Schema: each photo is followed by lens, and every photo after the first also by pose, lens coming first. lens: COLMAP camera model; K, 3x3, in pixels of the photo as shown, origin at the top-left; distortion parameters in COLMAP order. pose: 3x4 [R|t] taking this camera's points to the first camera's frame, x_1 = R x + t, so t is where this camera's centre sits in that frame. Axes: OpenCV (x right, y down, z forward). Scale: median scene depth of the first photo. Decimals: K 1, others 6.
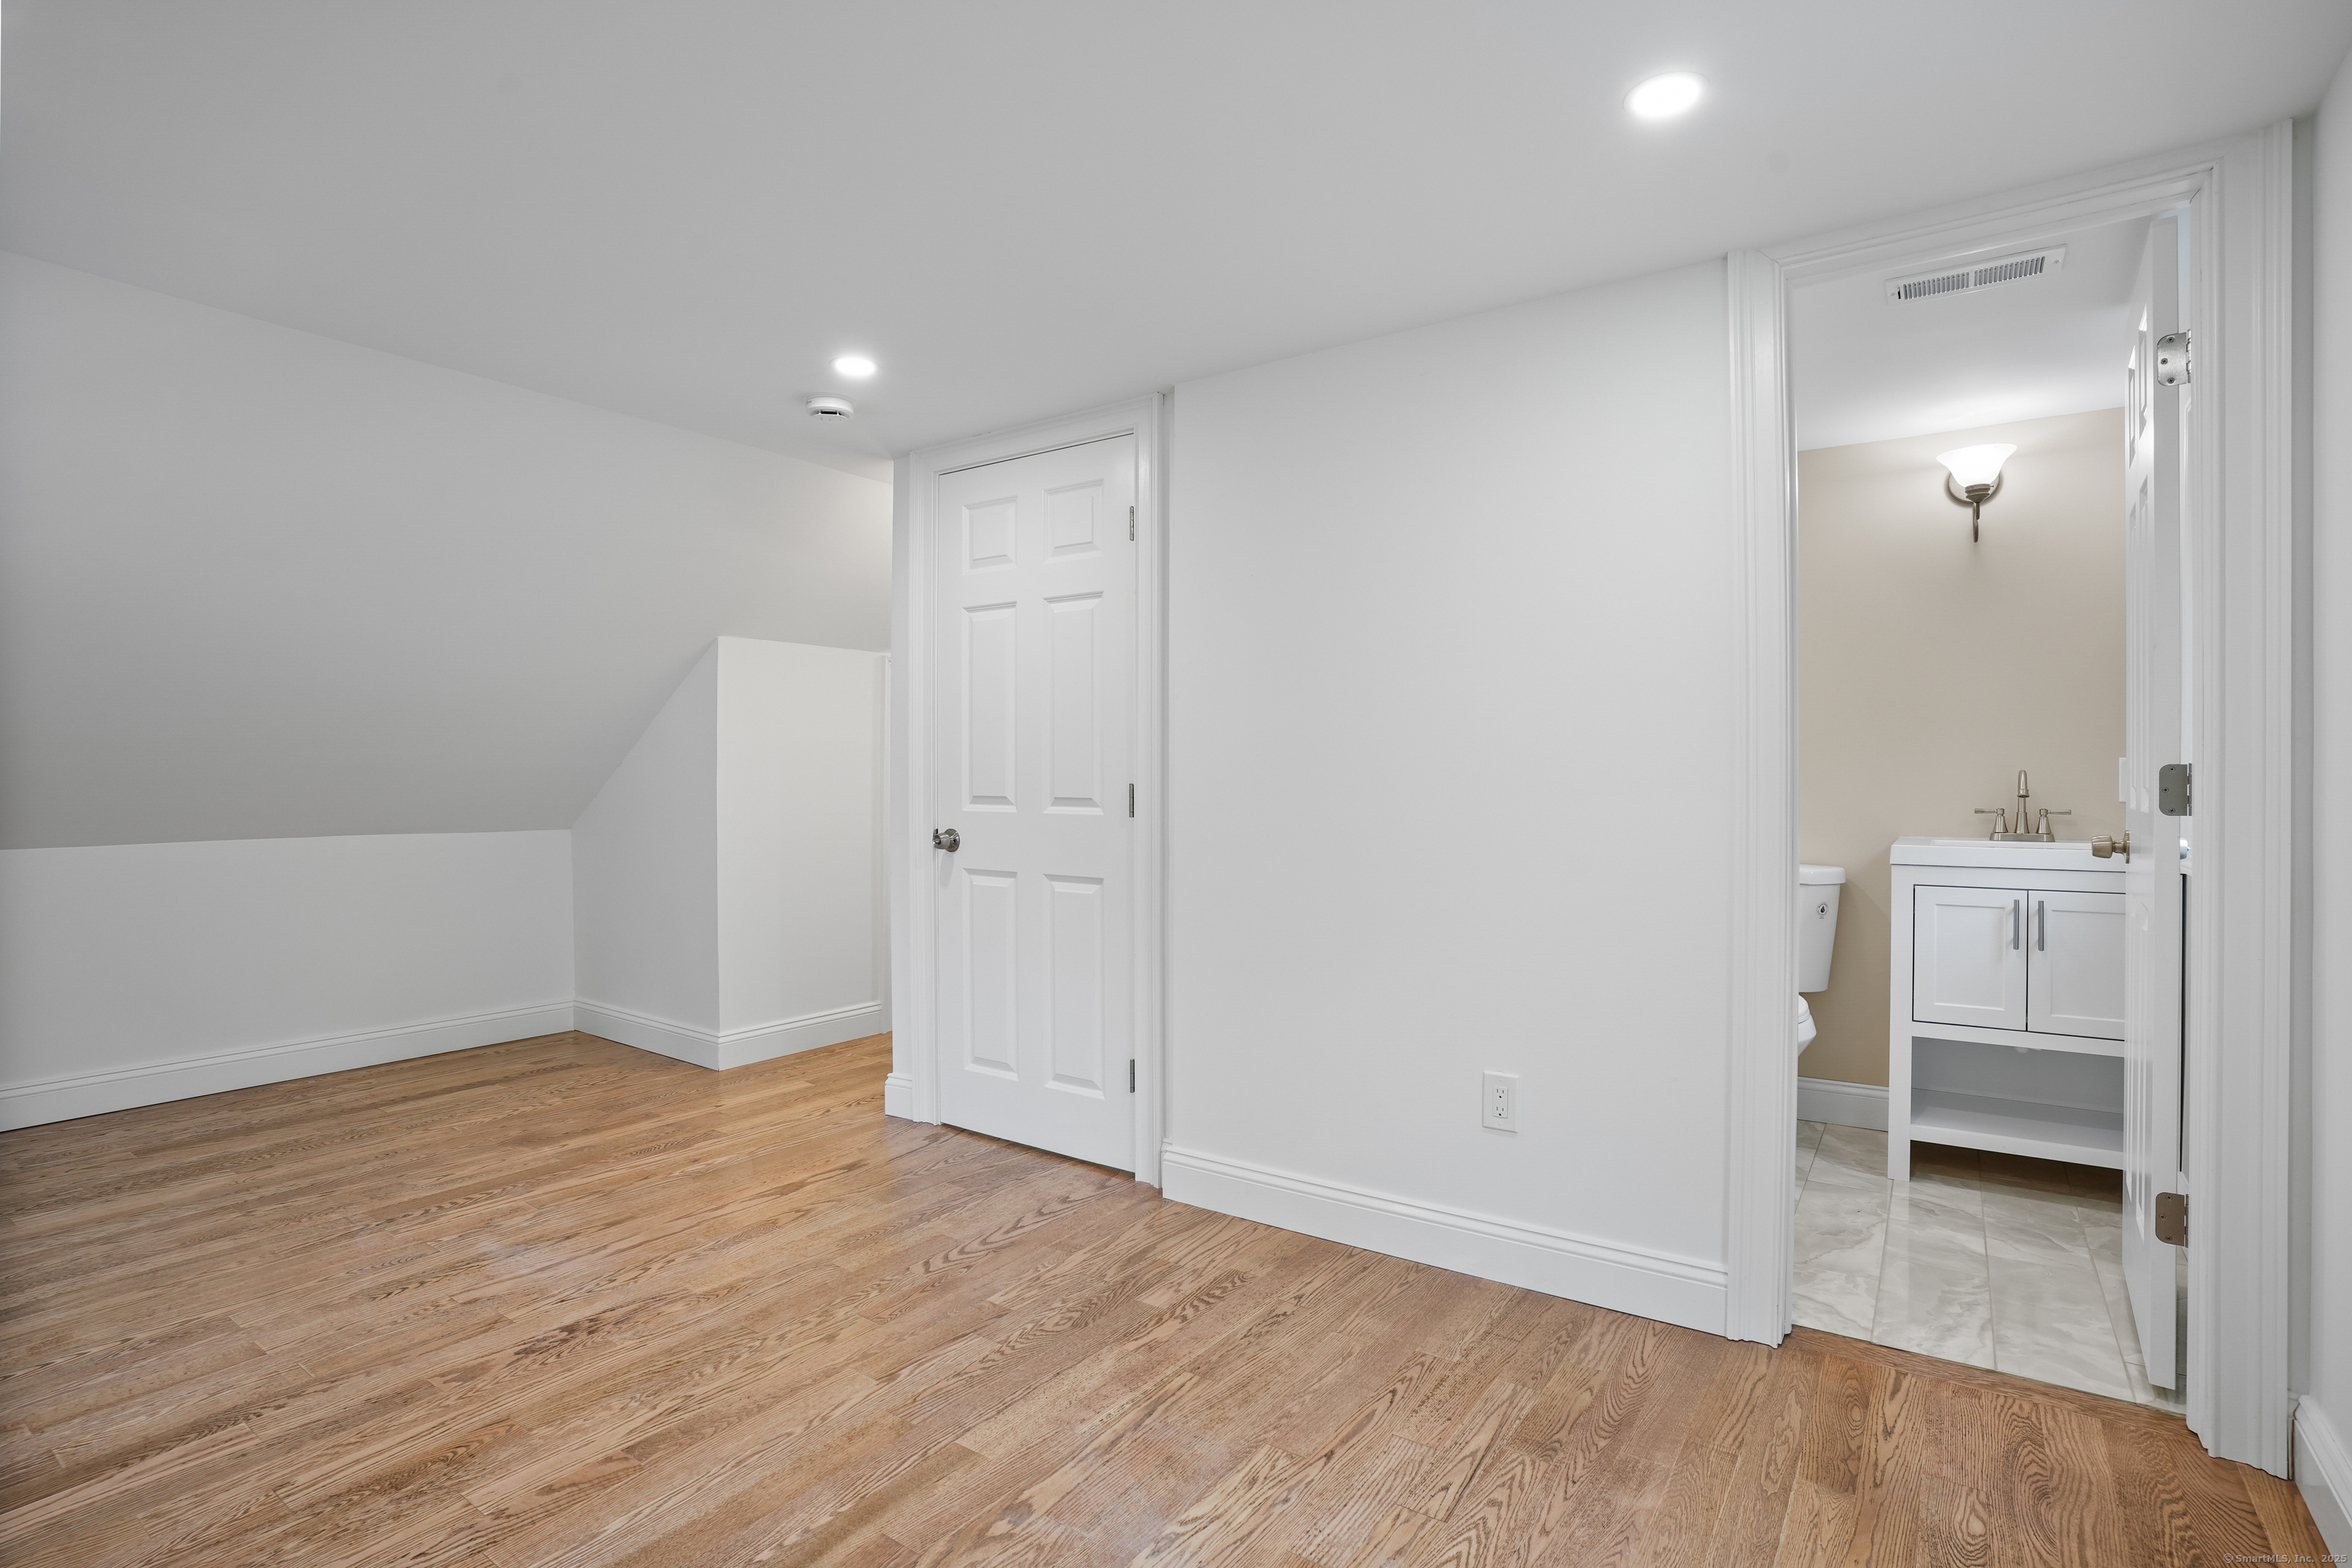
lens RADIAL K [[1164.2, 0, 1179.5], [0, 1164.2, 770.0], [0, 0, 1]] dist [-0.069074, 0.030688]
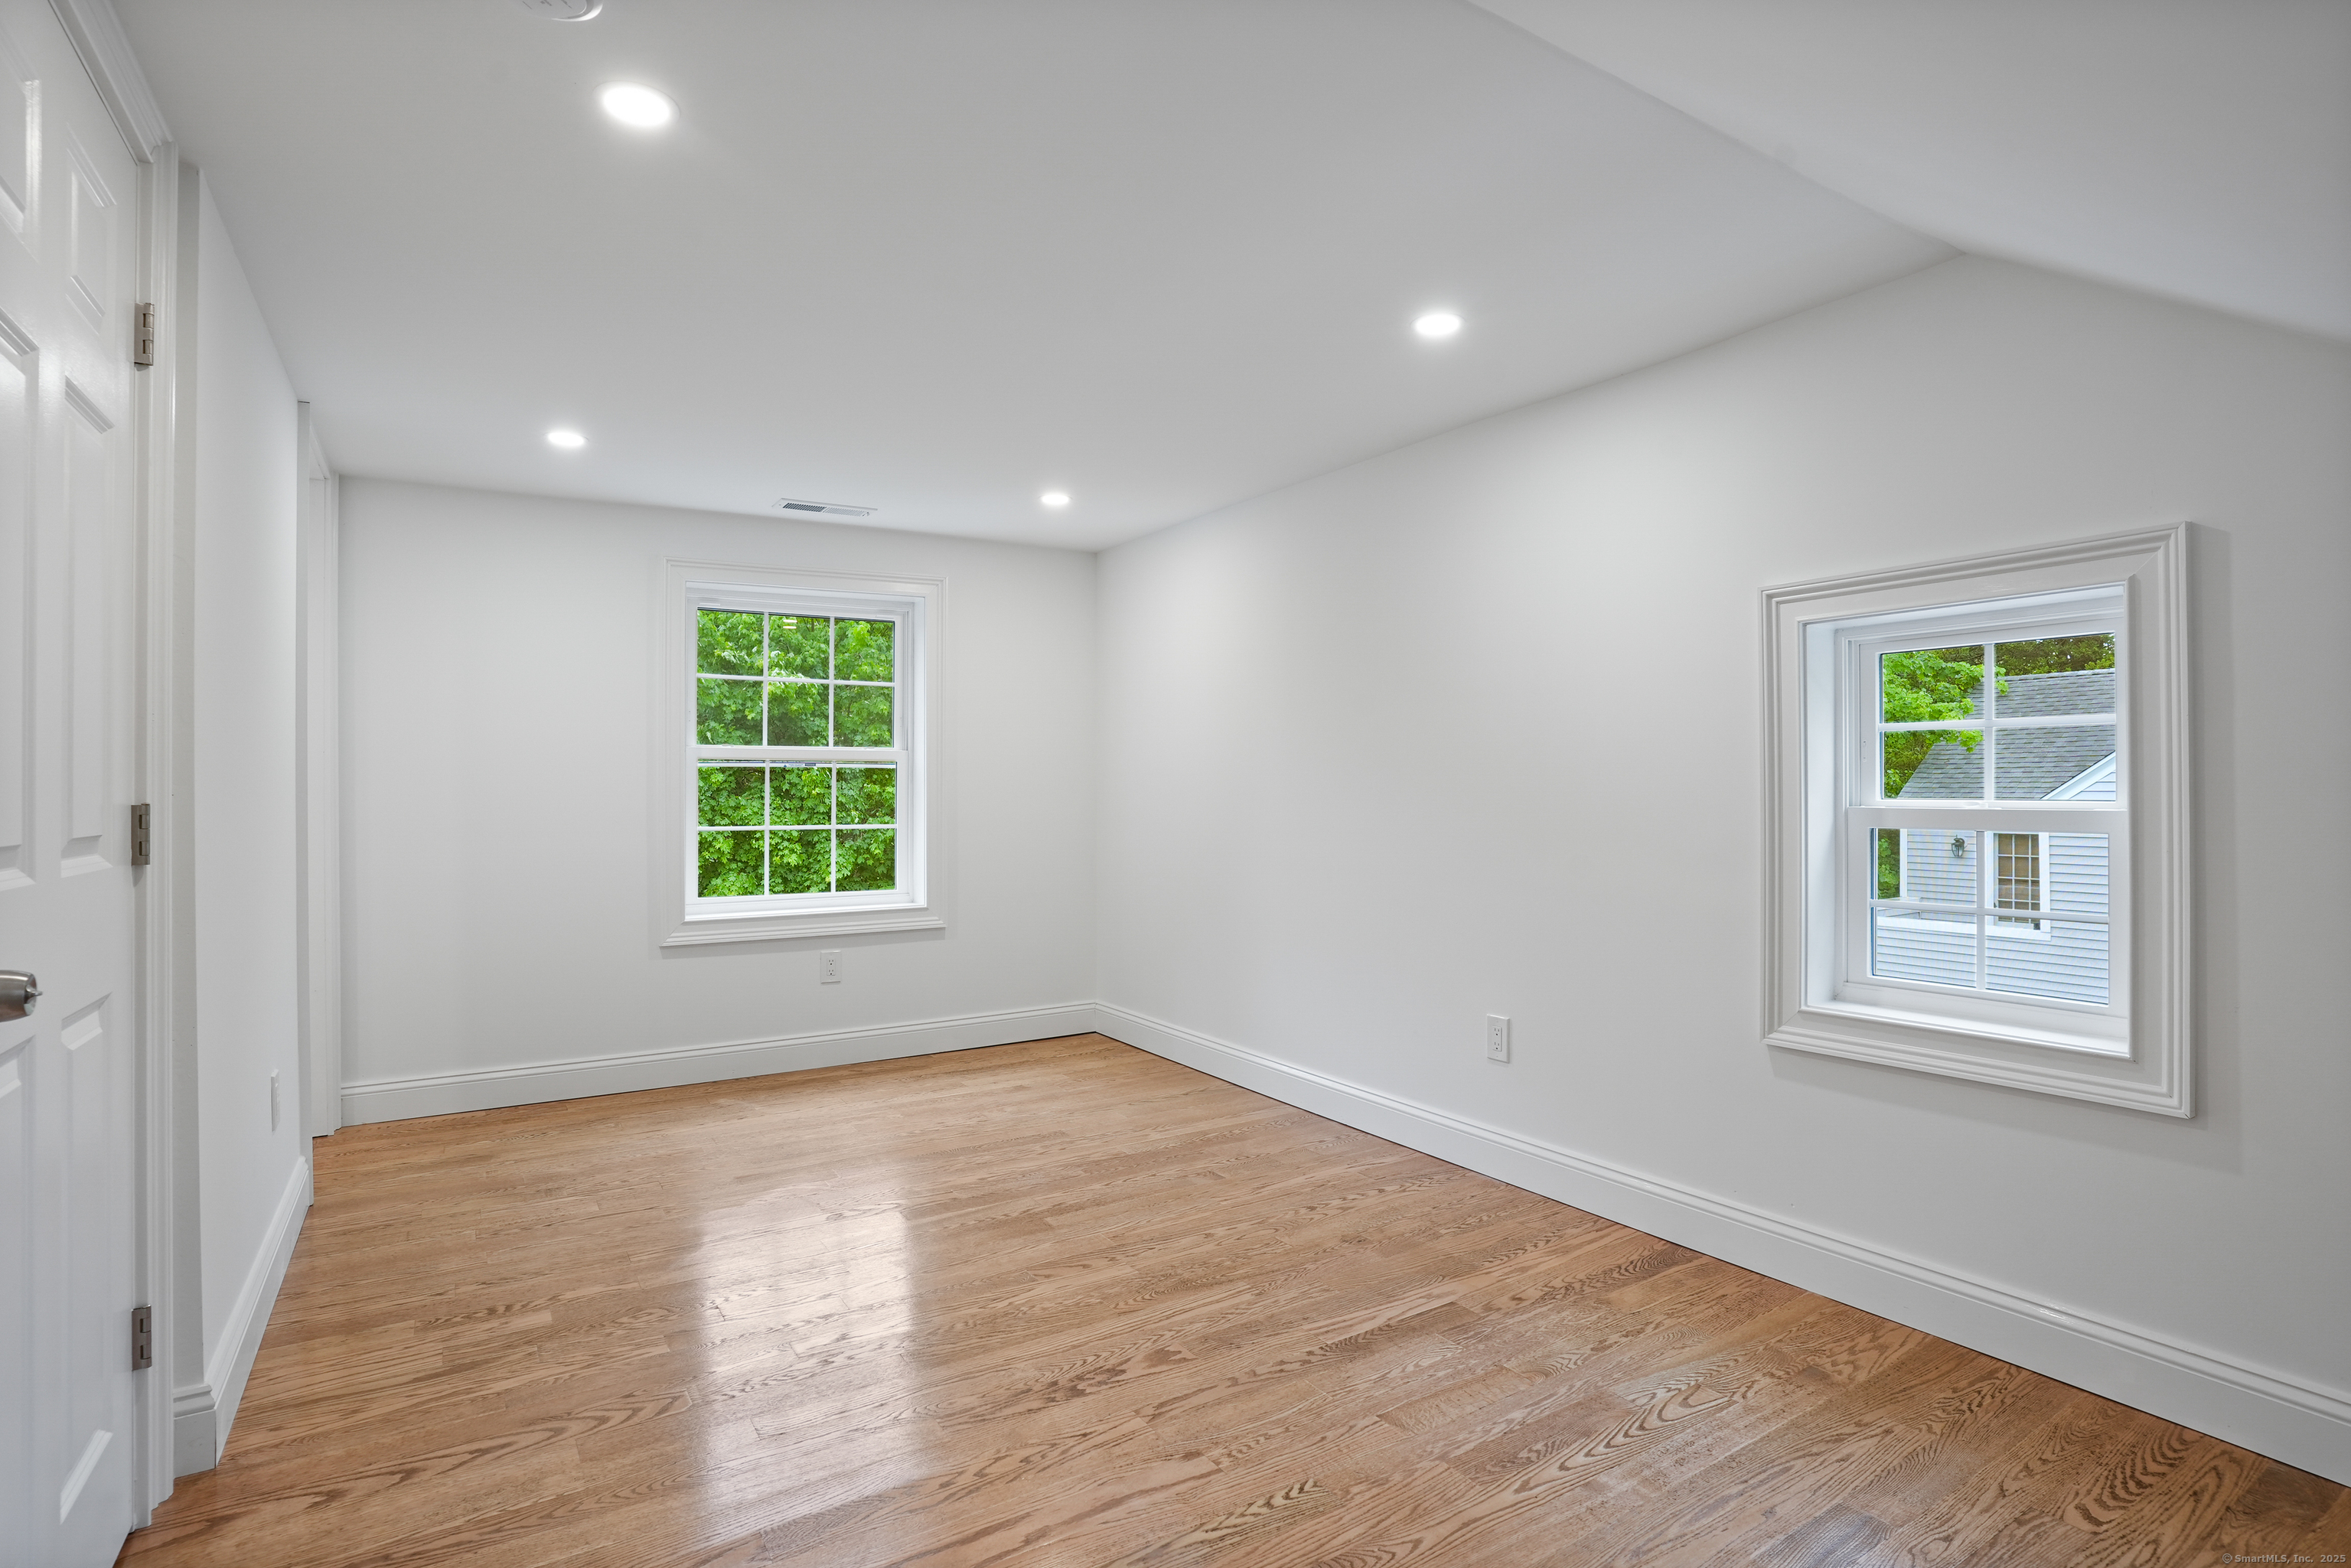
lens RADIAL K [[1163.7, 0, 1172.3], [0, 1163.7, 786.4], [0, 0, 1]] dist [-0.069074, 0.030688]
pose [[-0.924547, 0.004874, 0.381037, -1.091097], [0.002906, 0.999979, -0.005740, 0.014975], [-0.381057, -0.004200, -0.924542, 2.063472]]
